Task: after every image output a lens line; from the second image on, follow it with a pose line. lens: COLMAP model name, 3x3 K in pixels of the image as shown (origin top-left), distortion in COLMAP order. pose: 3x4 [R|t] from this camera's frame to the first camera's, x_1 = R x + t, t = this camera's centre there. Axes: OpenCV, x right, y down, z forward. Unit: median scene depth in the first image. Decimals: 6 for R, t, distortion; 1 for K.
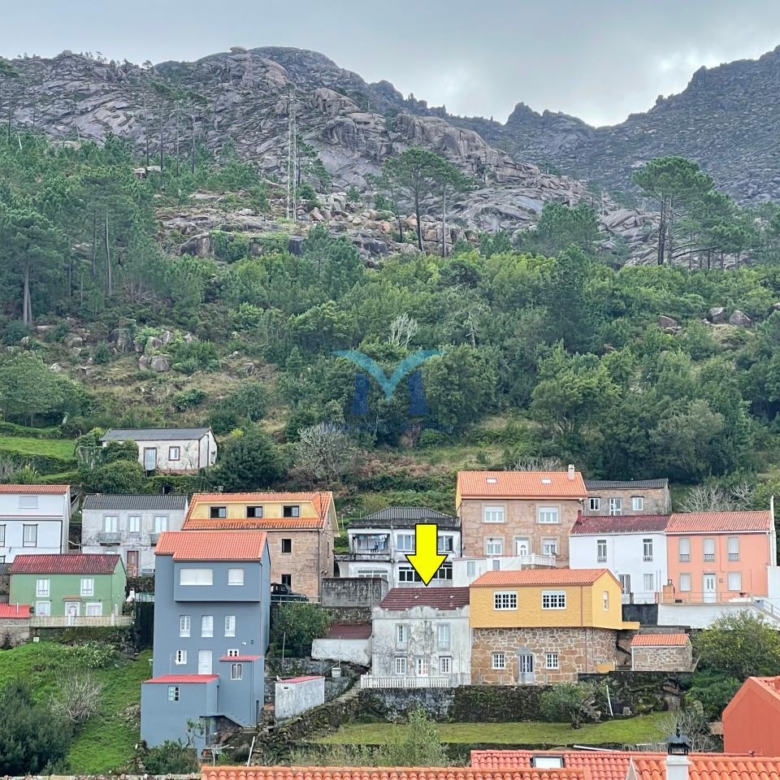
lens RADIAL K [[2058.0, 0, 390.0], [0, 2058.0, 390.0], [0, 0, 1]] dist [0.023335, 1.409794]
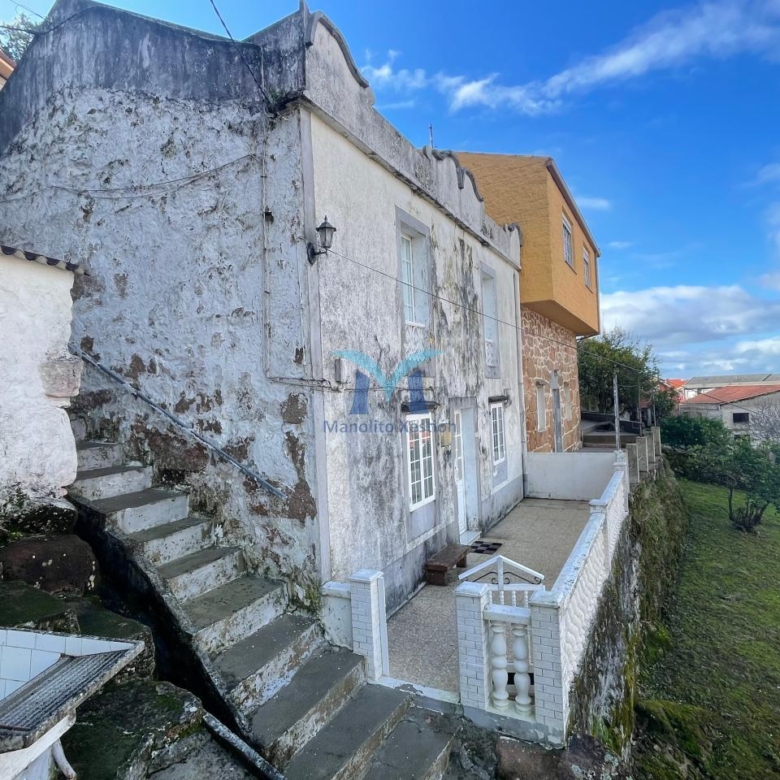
lens RADIAL K [[526.5, 0, 386.6], [0, 526.5, 391.3], [0, 0, 1]] dist [-0.000188, -0.002780]
pose [[0.088816, 0.001096, 0.996047, -0.039141], [-0.097556, 0.995201, 0.007604, 0.127884], [-0.991259, -0.097846, 0.088497, 0.997069]]
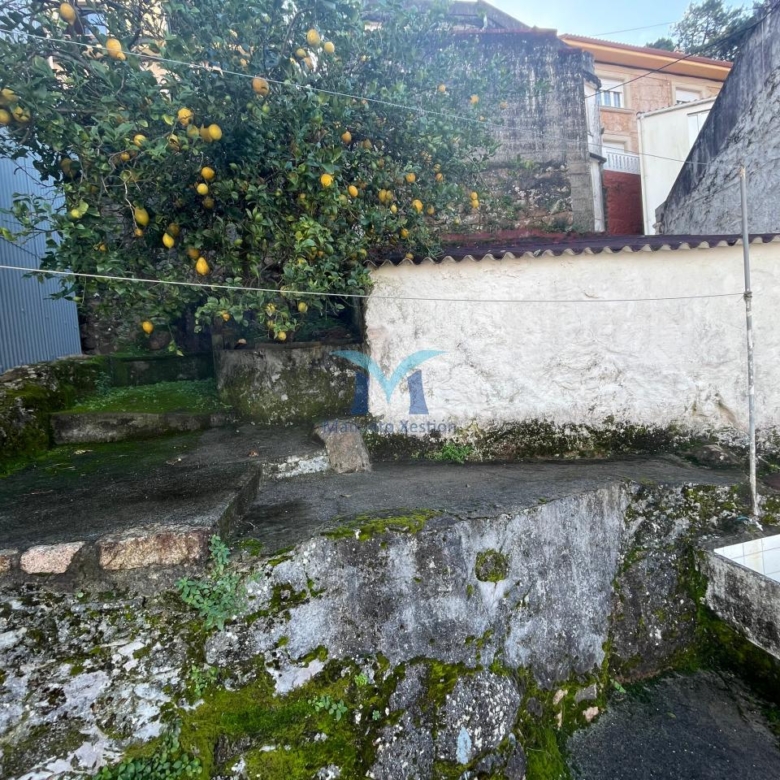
lens RADIAL K [[435.8, 0, 389.5], [0, 435.8, 393.6], [0, 0, 1]] dist [-0.008911, 0.004034]
pose [[0.960823, -0.094756, 0.260464, -0.044559], [0.050505, 0.983868, 0.171619, 0.126575], [-0.272524, -0.151740, 0.950108, 0.998365]]
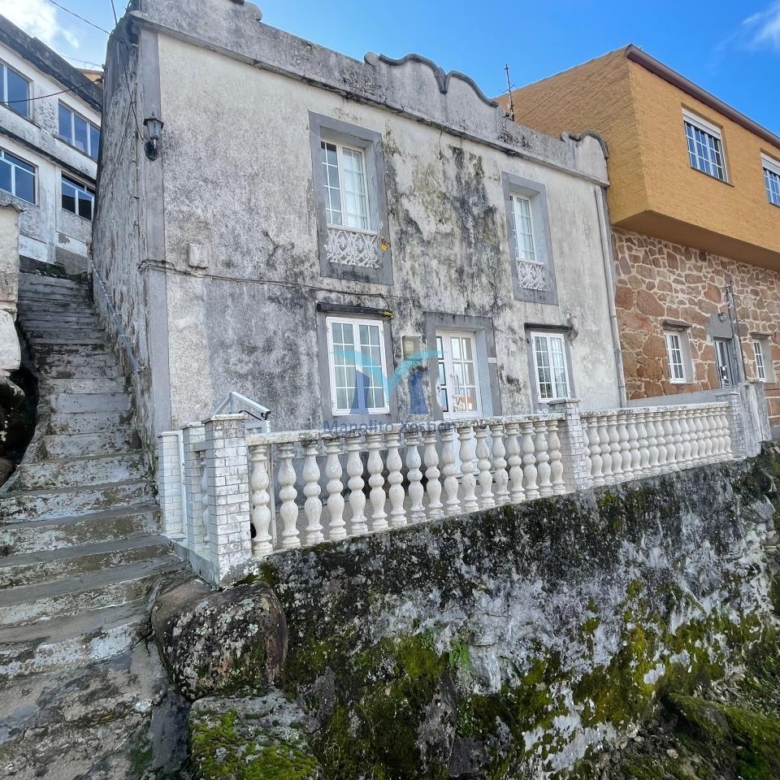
lens RADIAL K [[513.8, 0, 390.0], [0, 513.8, 392.2], [0, 0, 1]] dist [0.002812, -0.017539]
pose [[0.553147, 0.032129, 0.832464, -0.027256], [-0.038889, 0.999163, -0.012722, 0.136144], [-0.832176, -0.025337, 0.553933, 0.972842]]
